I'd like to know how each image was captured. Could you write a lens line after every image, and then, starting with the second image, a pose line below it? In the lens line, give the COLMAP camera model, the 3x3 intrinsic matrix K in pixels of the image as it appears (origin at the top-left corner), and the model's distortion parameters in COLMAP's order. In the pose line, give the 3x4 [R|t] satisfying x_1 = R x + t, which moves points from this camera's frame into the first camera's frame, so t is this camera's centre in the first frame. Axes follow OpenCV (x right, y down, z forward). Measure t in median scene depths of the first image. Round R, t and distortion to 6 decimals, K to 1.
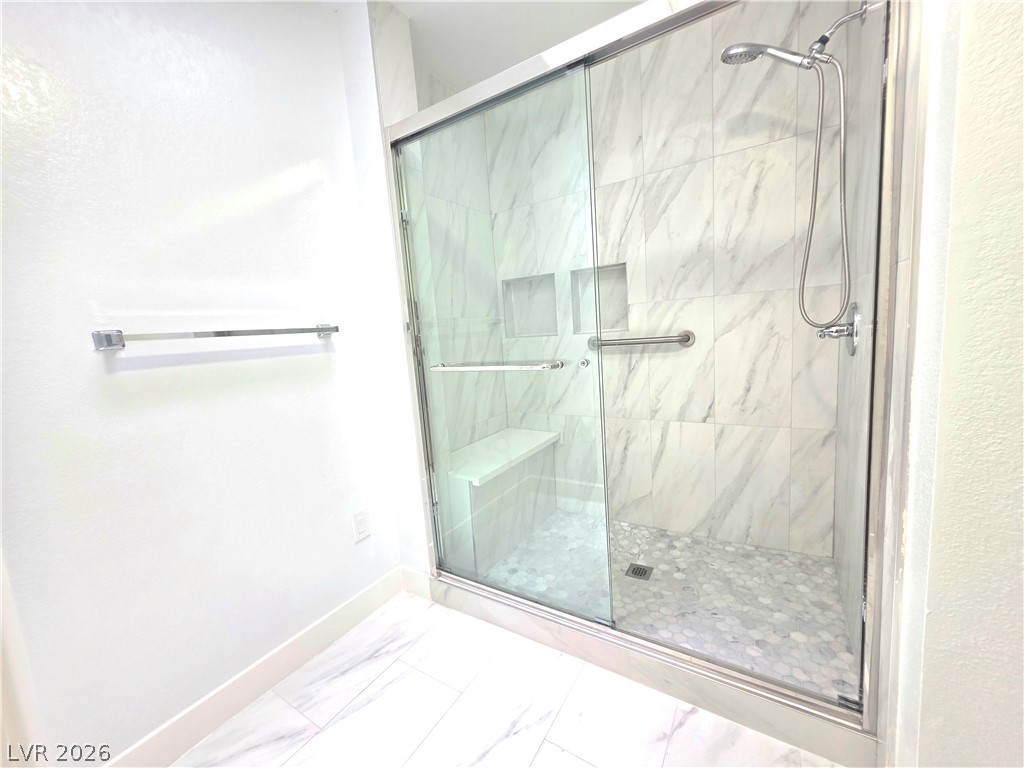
lens RADIAL K [[410.4, 0, 511.7], [0, 410.4, 382.5], [0, 0, 1]] dist [0.001724, -0.001347]
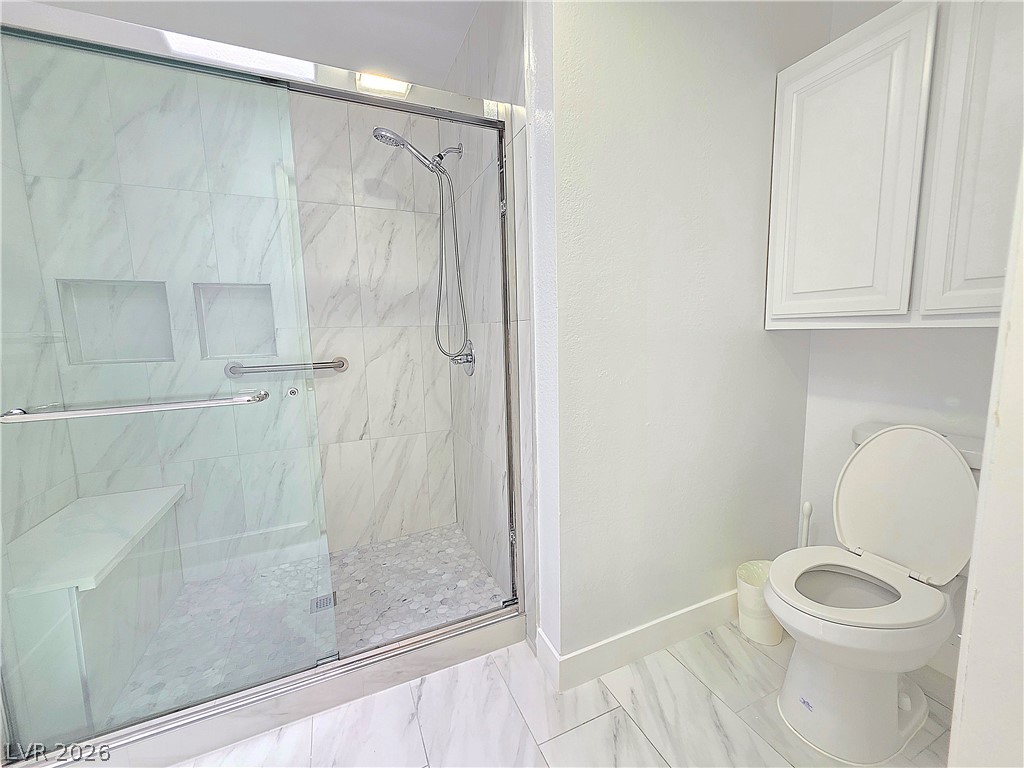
lens RADIAL K [[410.4, 0, 509.8], [0, 410.4, 382.5], [0, 0, 1]] dist [0.001724, -0.001347]
pose [[0.556963, -0.043895, 0.829376, -0.226228], [0.091023, 0.995813, -0.008422, -0.011563], [-0.825534, 0.080183, 0.558627, 0.043937]]
